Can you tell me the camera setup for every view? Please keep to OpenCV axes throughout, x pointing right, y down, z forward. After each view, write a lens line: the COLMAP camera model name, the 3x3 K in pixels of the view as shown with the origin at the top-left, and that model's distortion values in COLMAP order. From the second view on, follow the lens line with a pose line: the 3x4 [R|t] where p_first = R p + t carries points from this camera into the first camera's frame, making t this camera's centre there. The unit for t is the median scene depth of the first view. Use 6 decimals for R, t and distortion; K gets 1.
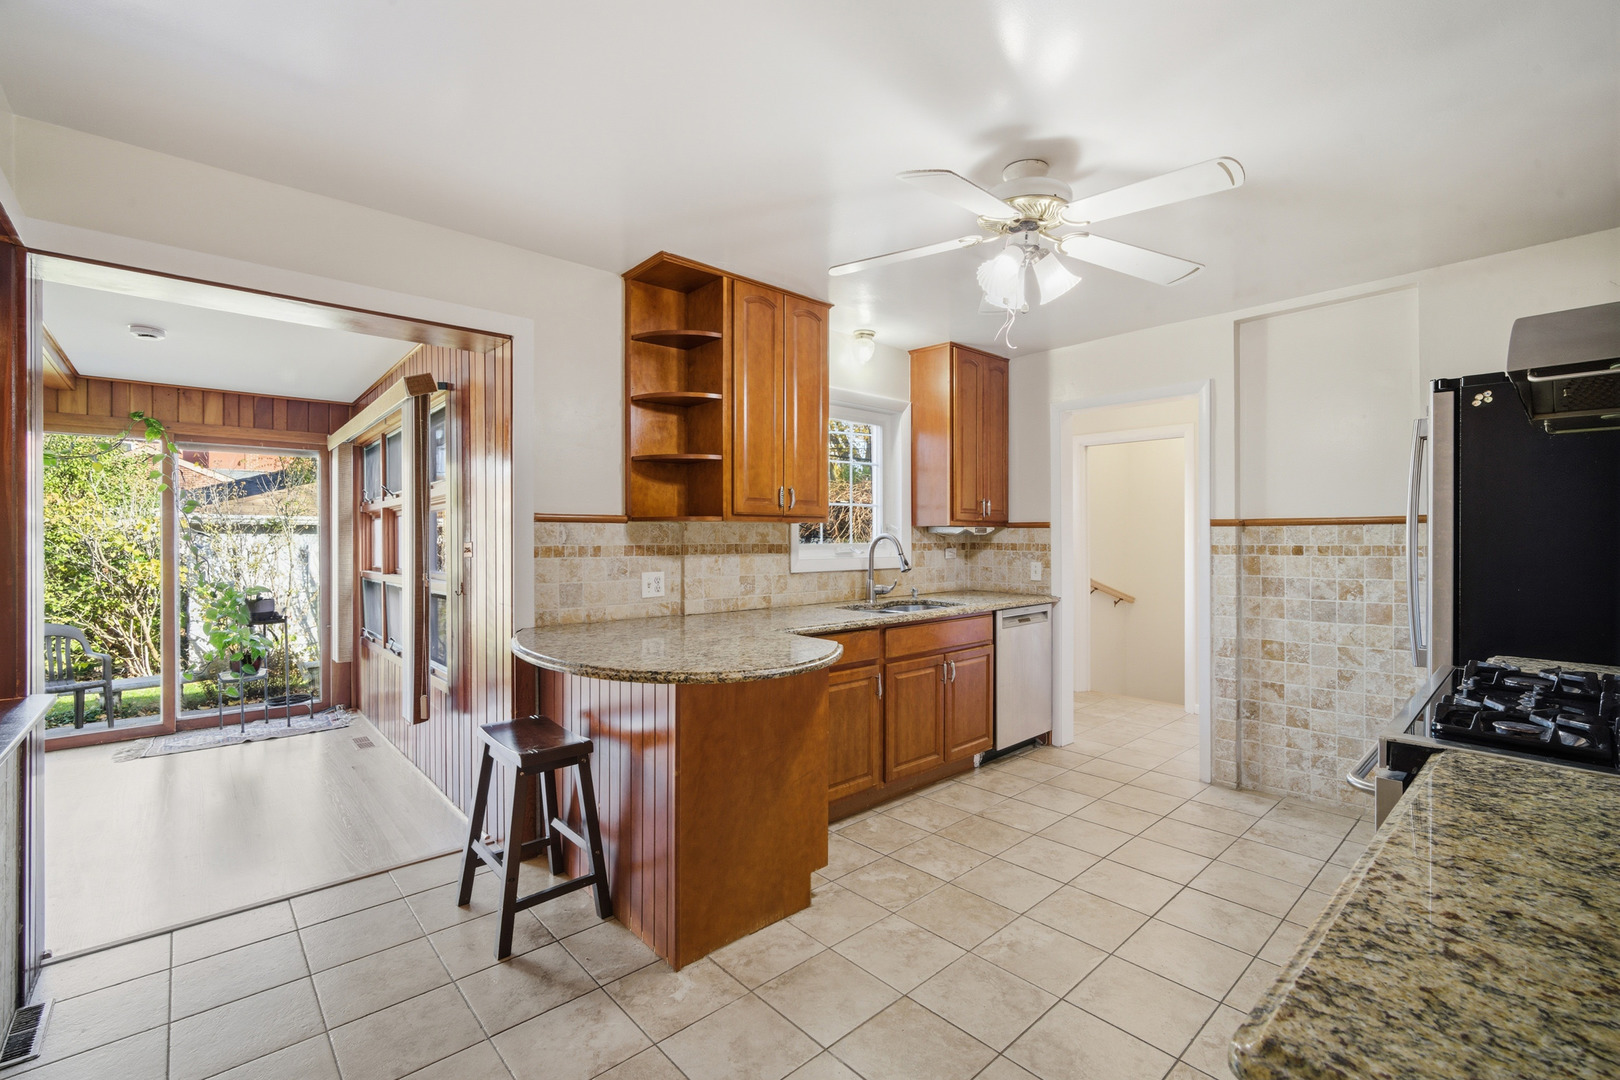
lens RADIAL K [[702.2, 0, 809.3], [0, 702.2, 530.7], [0, 0, 1]] dist [-0.012873, 0.004011]
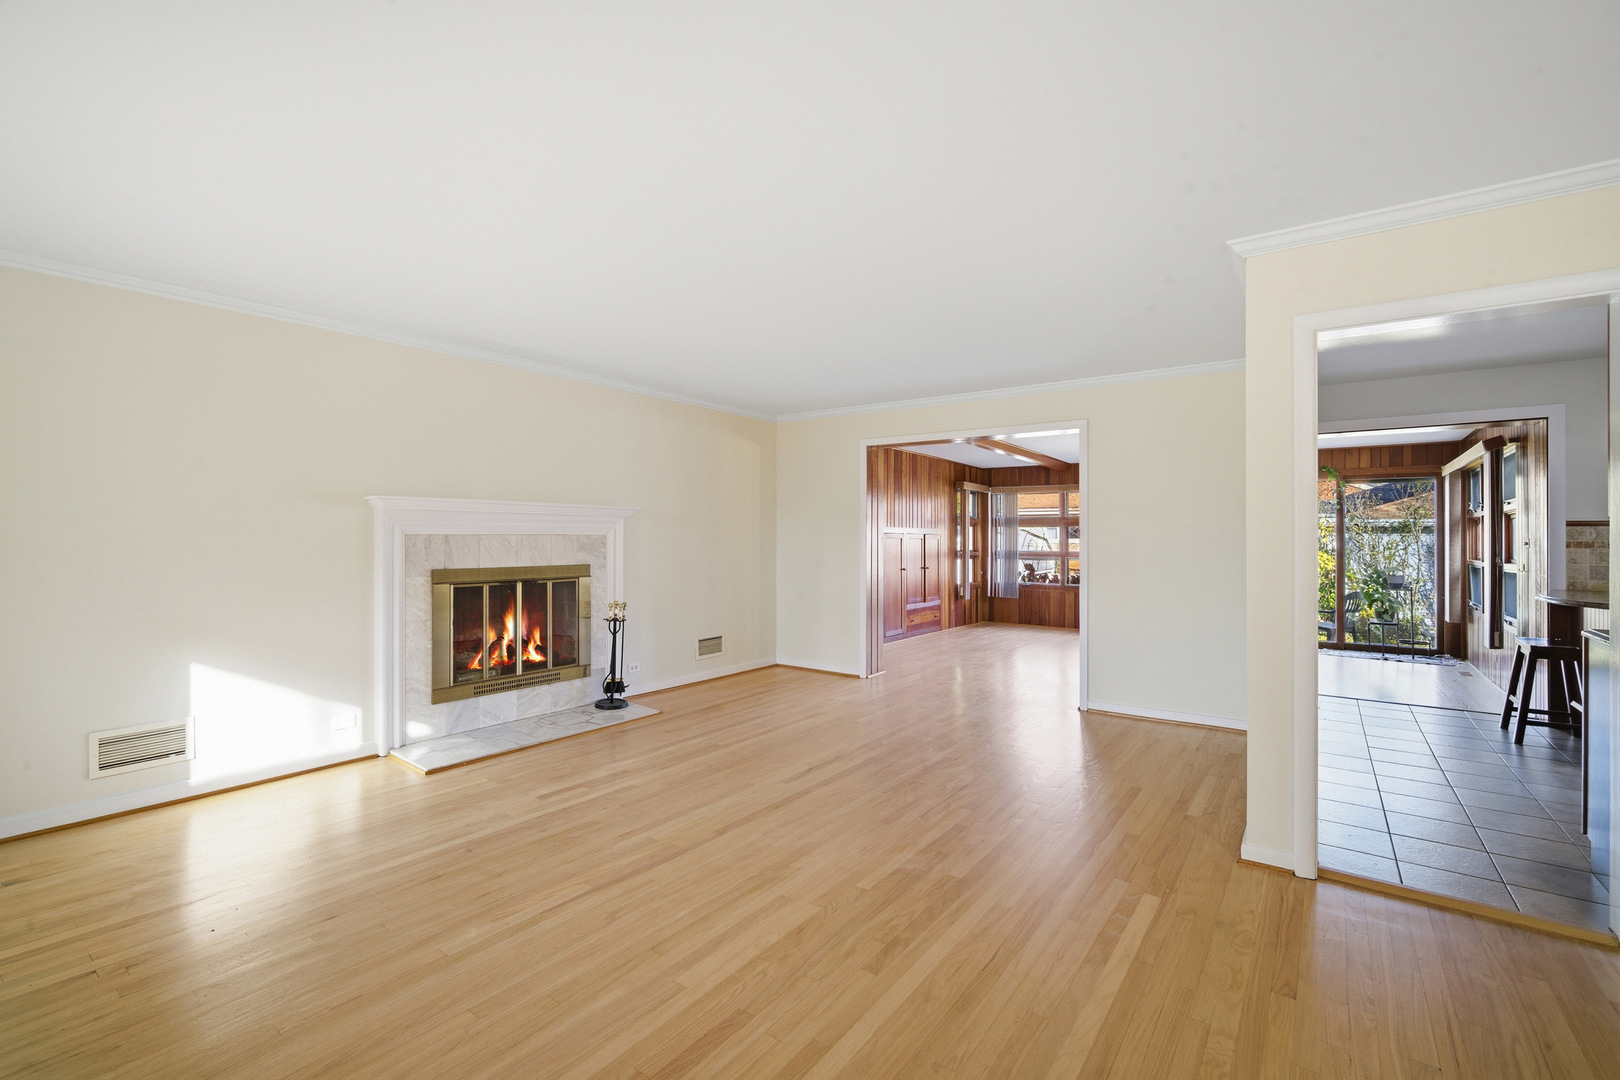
lens RADIAL K [[702.2, 0, 809.3], [0, 702.2, 530.7], [0, 0, 1]] dist [-0.012873, 0.004011]
pose [[0.206447, -0.003714, -0.978451, 0.678976], [0.003429, 0.999989, -0.003072, -0.002706], [0.978452, -0.002721, 0.206458, -0.871091]]
